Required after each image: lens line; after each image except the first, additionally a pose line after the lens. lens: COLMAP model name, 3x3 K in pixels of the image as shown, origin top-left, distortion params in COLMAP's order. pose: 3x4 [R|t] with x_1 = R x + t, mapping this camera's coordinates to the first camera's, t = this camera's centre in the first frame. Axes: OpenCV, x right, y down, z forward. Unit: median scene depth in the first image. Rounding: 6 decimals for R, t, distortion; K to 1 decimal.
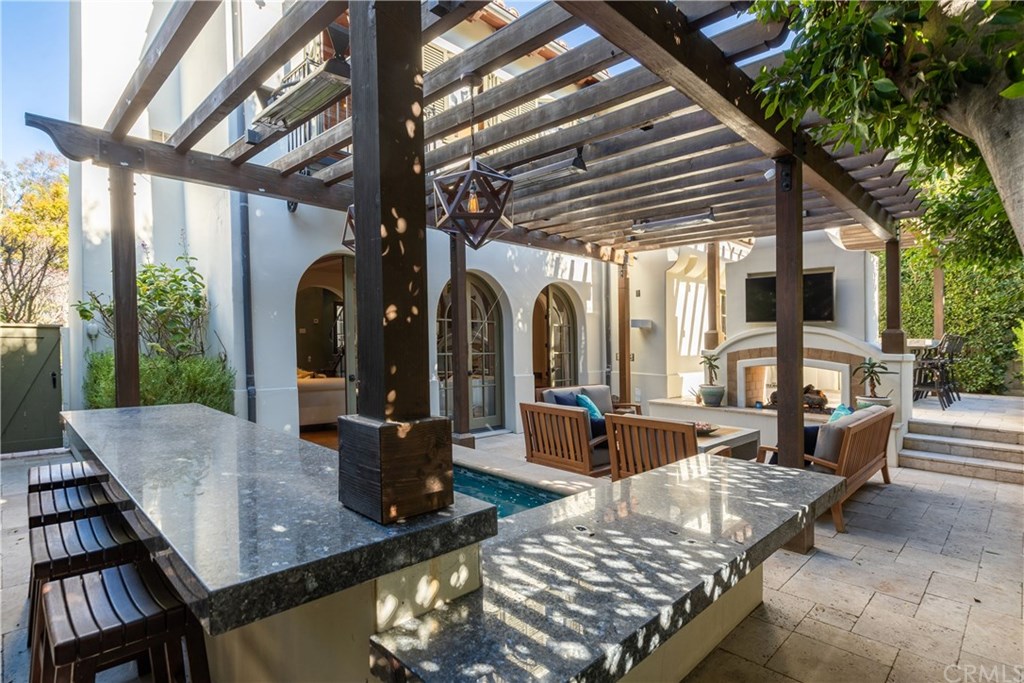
lens RADIAL K [[498.7, 0, 510.9], [0, 498.7, 345.7], [0, 0, 1]] dist [-0.001372, -0.000204]
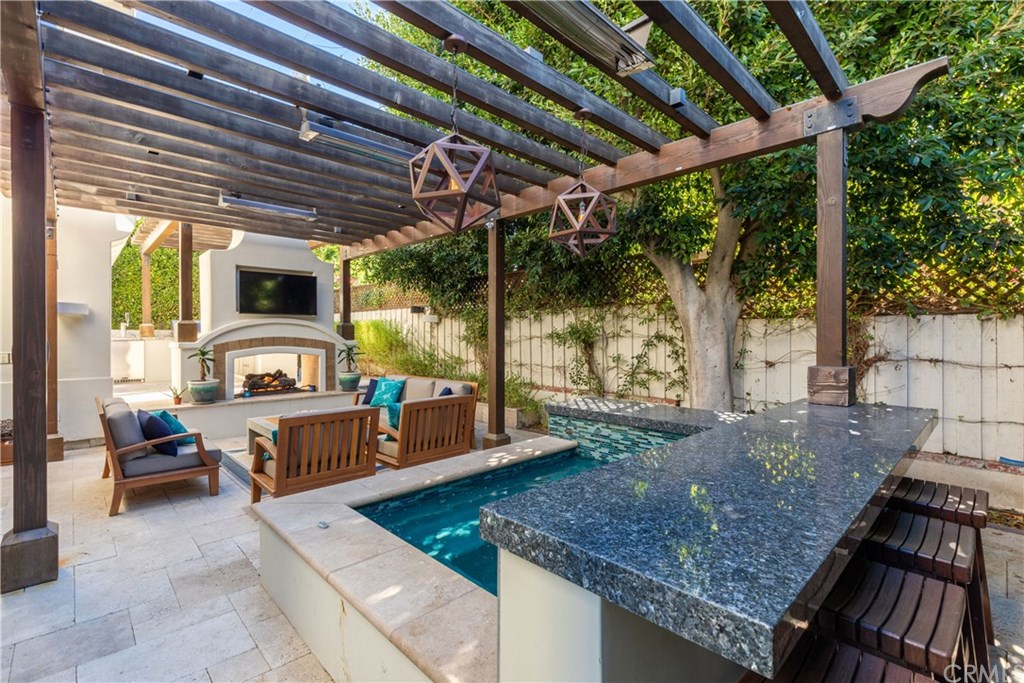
lens RADIAL K [[461.6, 0, 509.6], [0, 461.6, 334.3], [0, 0, 1]] dist [-0.002446, 0.000458]
pose [[0.000944, -0.010352, 0.999946, -0.448234], [0.009183, 0.999904, 0.010343, -0.008789], [-0.999957, 0.009173, 0.001038, 0.461333]]
